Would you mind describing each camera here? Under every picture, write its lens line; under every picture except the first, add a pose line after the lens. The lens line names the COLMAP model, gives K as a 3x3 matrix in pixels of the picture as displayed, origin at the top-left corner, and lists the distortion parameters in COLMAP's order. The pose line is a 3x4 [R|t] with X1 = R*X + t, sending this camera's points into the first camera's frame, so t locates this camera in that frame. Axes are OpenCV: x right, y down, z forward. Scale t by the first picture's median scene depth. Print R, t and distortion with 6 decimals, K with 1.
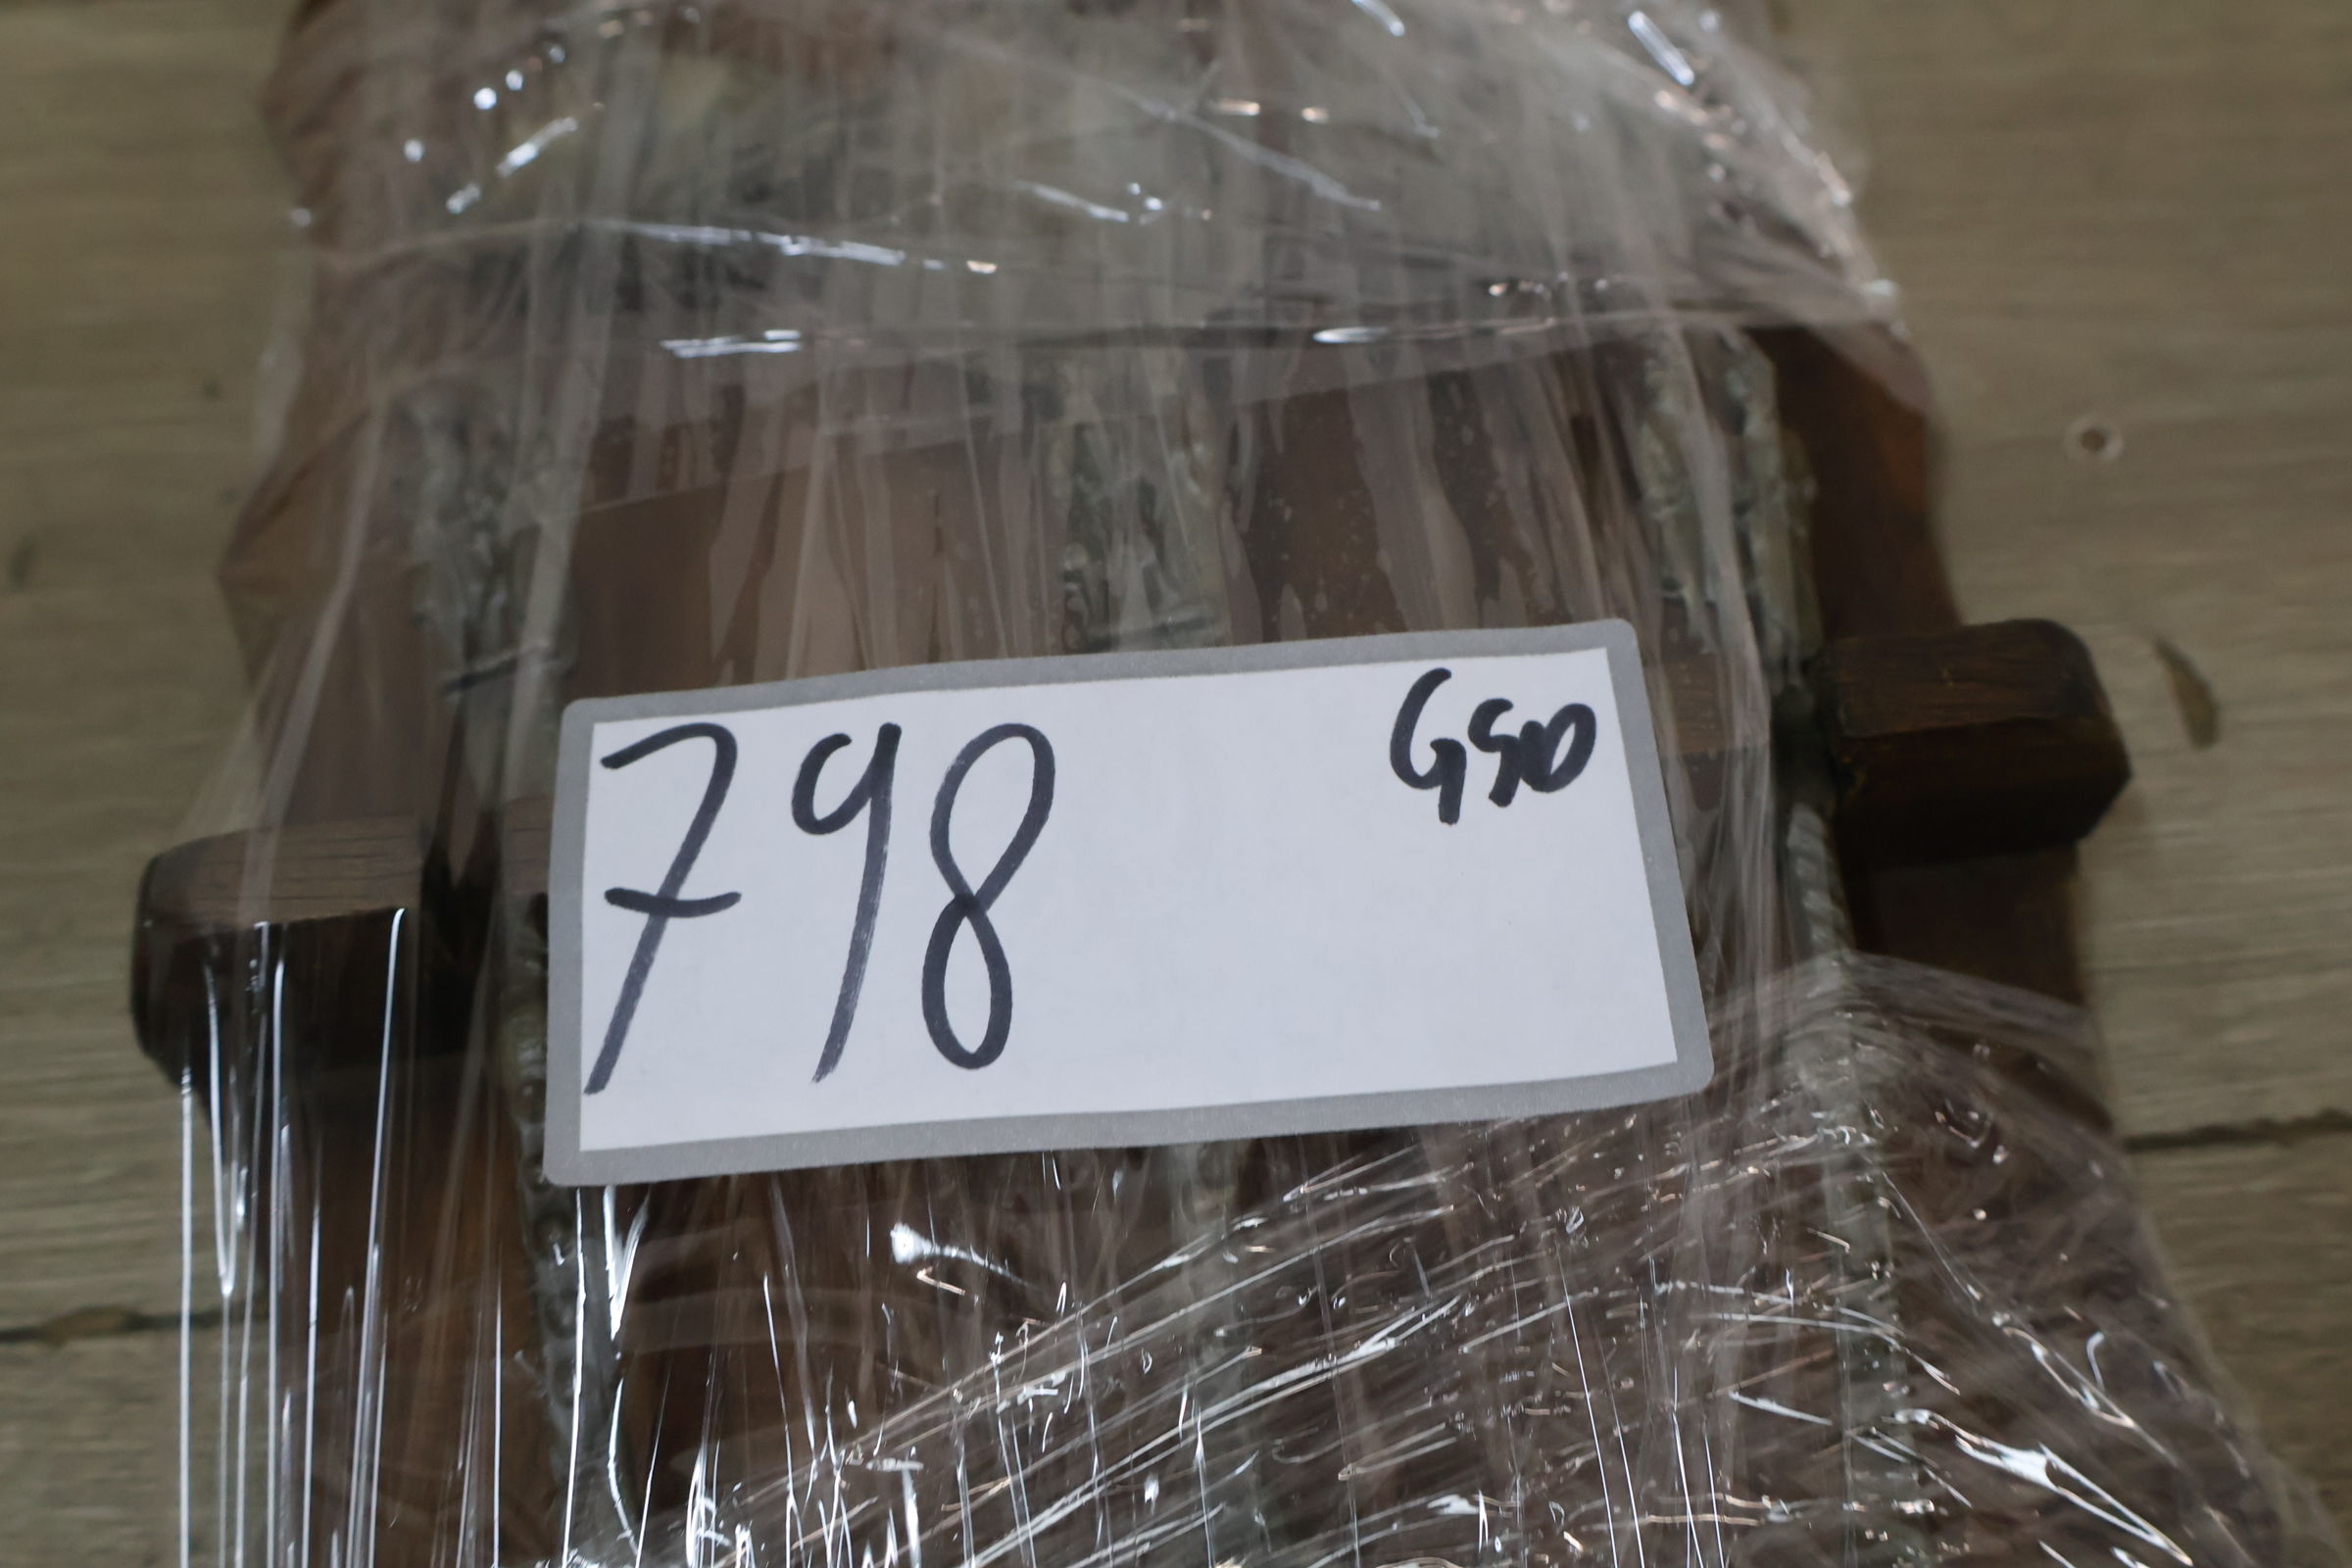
lens RADIAL K [[2392.8, 0, 1150.8], [0, 2392.8, 799.3], [0, 0, 1]] dist [0.002150, 0.000000]
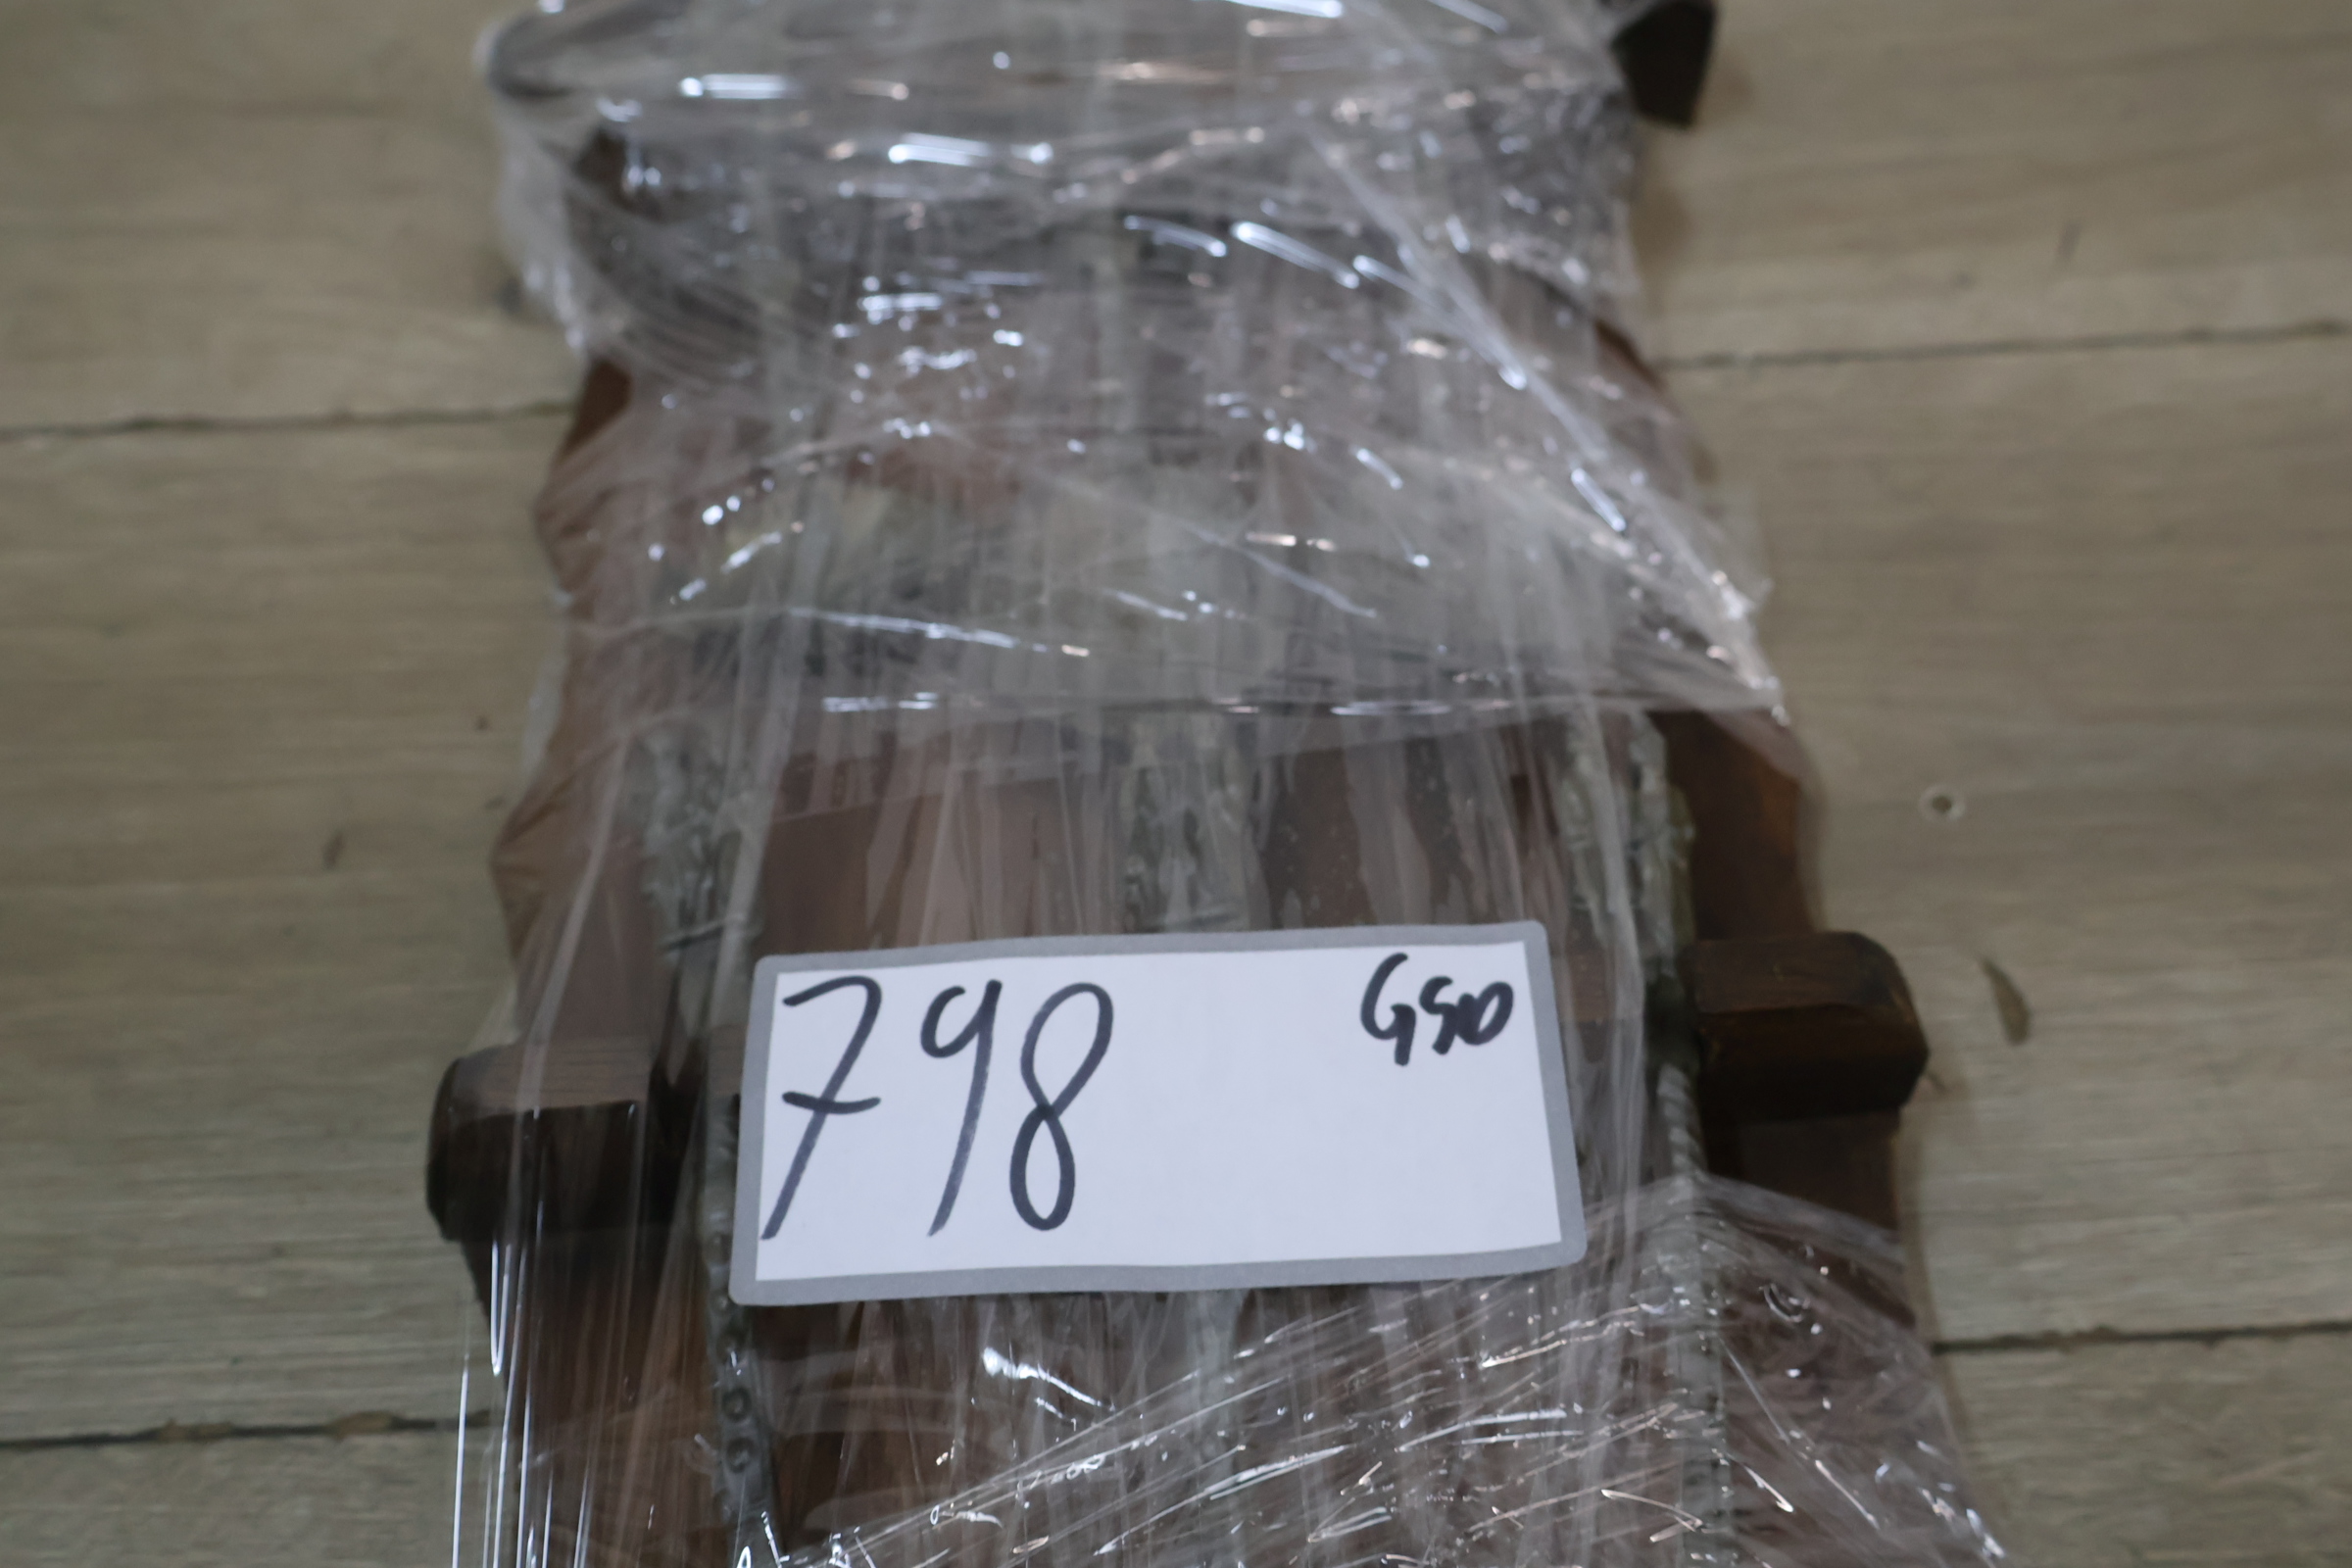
lens RADIAL K [[2392.8, 0, 1175.9], [0, 2392.8, 784.6], [0, 0, 1]] dist [0.002150, 0.000000]
pose [[0.999144, 0.028841, -0.029641, 0.028602], [-0.032984, 0.988070, -0.150429, 0.054376], [0.024949, 0.151278, 0.988176, -0.328667]]
